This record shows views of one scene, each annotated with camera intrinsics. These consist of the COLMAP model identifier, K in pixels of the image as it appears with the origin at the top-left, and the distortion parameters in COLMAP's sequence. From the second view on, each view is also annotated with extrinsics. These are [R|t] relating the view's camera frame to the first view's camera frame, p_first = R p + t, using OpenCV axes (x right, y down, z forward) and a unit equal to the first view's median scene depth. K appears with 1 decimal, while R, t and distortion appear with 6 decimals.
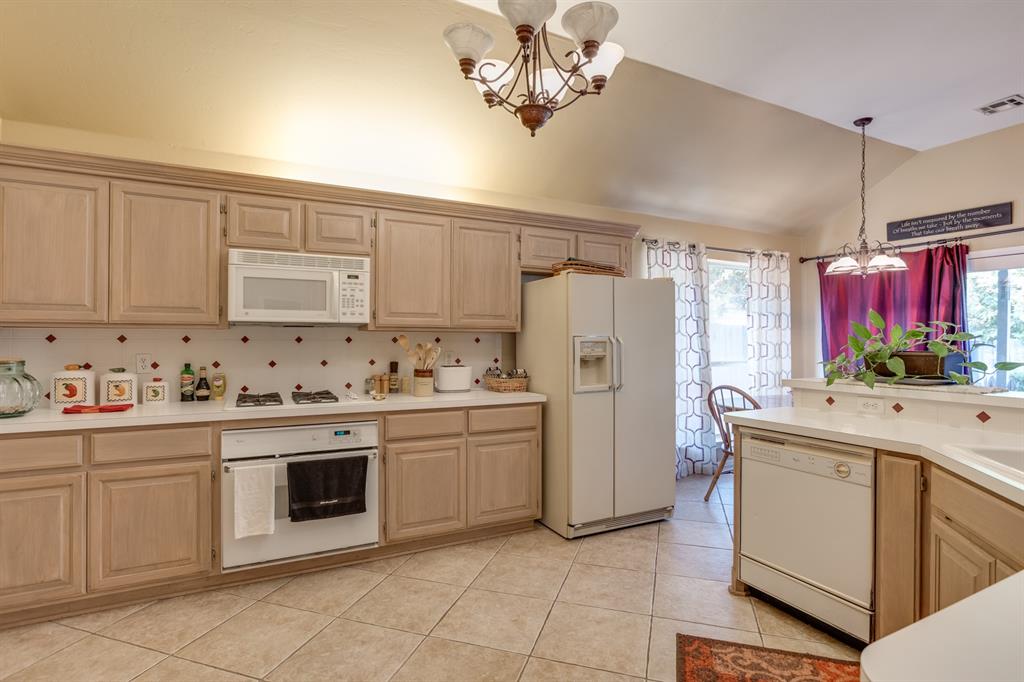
lens RADIAL K [[502.6, 0, 518.3], [0, 502.6, 336.6], [0, 0, 1]] dist [-0.047537, 0.025450]
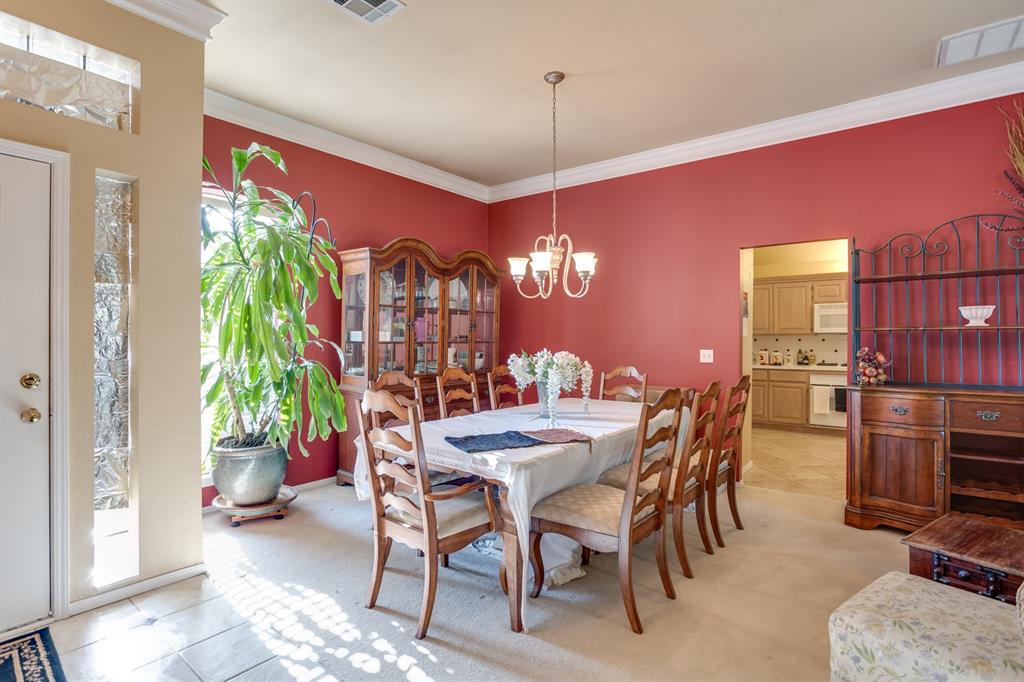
lens RADIAL K [[502.6, 0, 518.3], [0, 502.6, 336.6], [0, 0, 1]] dist [-0.047537, 0.025450]
pose [[0.411900, -0.007306, -0.911200, 0.746957], [0.006906, 0.999964, -0.004896, -0.006859], [0.911203, -0.004276, 0.411935, -0.965057]]
